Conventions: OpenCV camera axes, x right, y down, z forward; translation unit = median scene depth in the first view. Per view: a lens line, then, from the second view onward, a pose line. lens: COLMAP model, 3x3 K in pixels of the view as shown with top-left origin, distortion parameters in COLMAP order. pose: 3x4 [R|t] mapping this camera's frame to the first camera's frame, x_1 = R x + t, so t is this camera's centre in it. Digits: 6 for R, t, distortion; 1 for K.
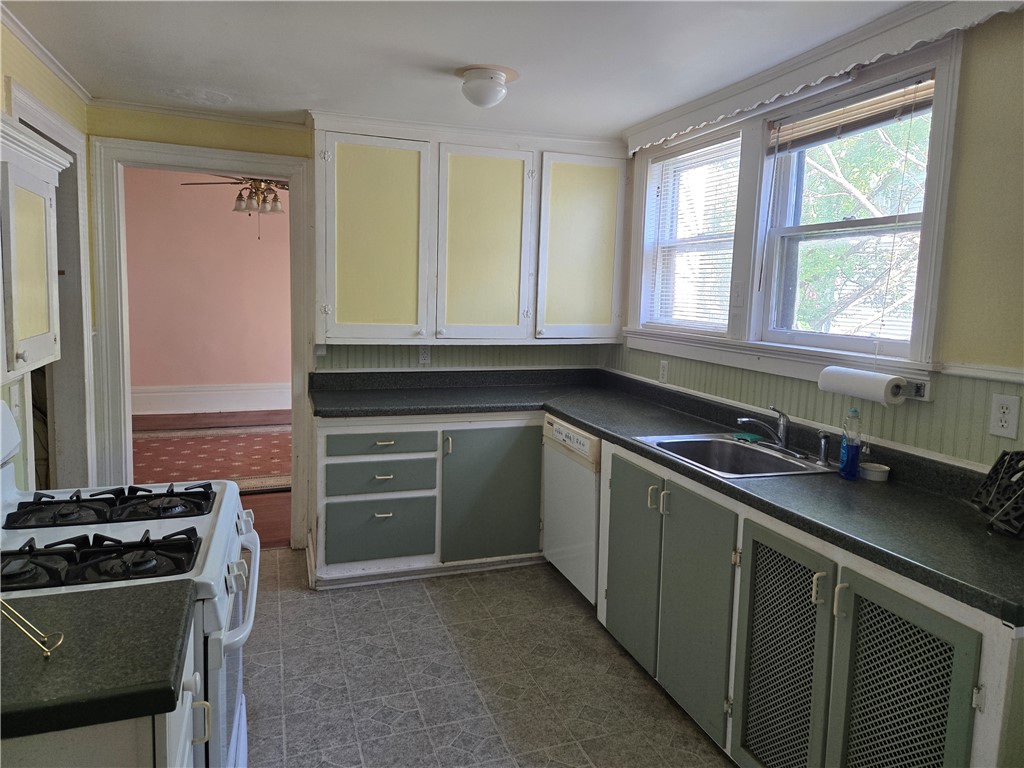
lens RADIAL K [[684.4, 0, 507.1], [0, 684.4, 376.3], [0, 0, 1]] dist [0.056836, -0.047240]
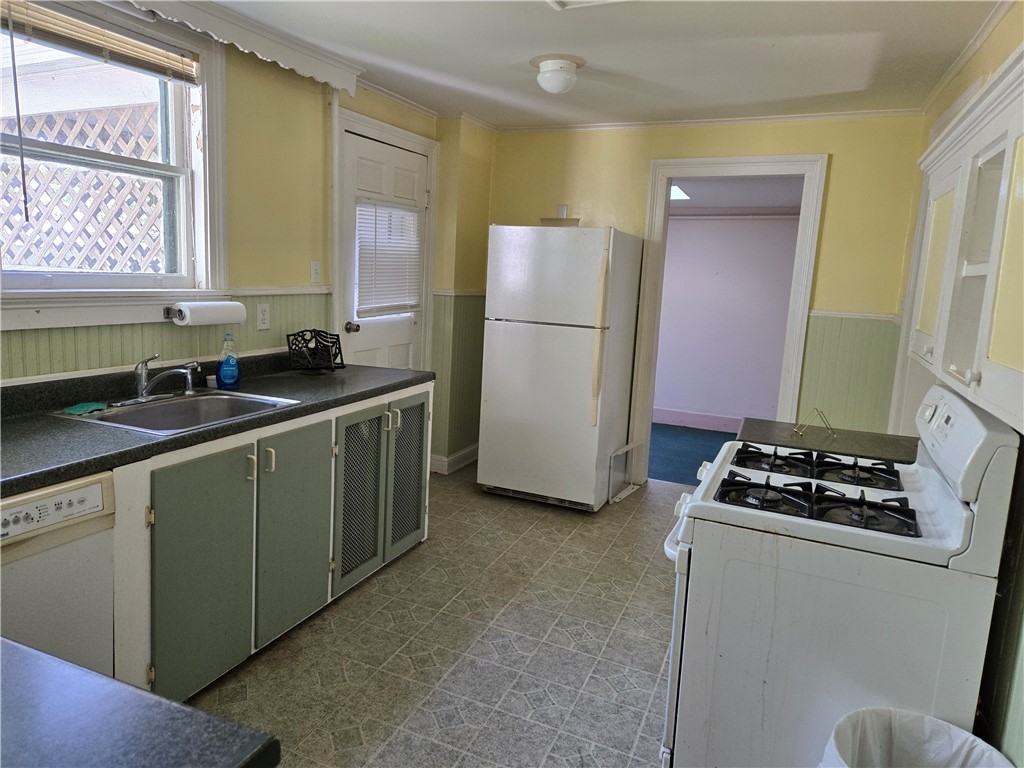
lens RADIAL K [[684.4, 0, 504.8], [0, 684.4, 381.6], [0, 0, 1]] dist [0.056836, -0.047240]
pose [[-0.734882, -0.174179, 0.655447, -0.655266], [0.014922, 0.962071, 0.272391, -0.189821], [-0.678031, 0.209956, -0.704409, 1.492807]]
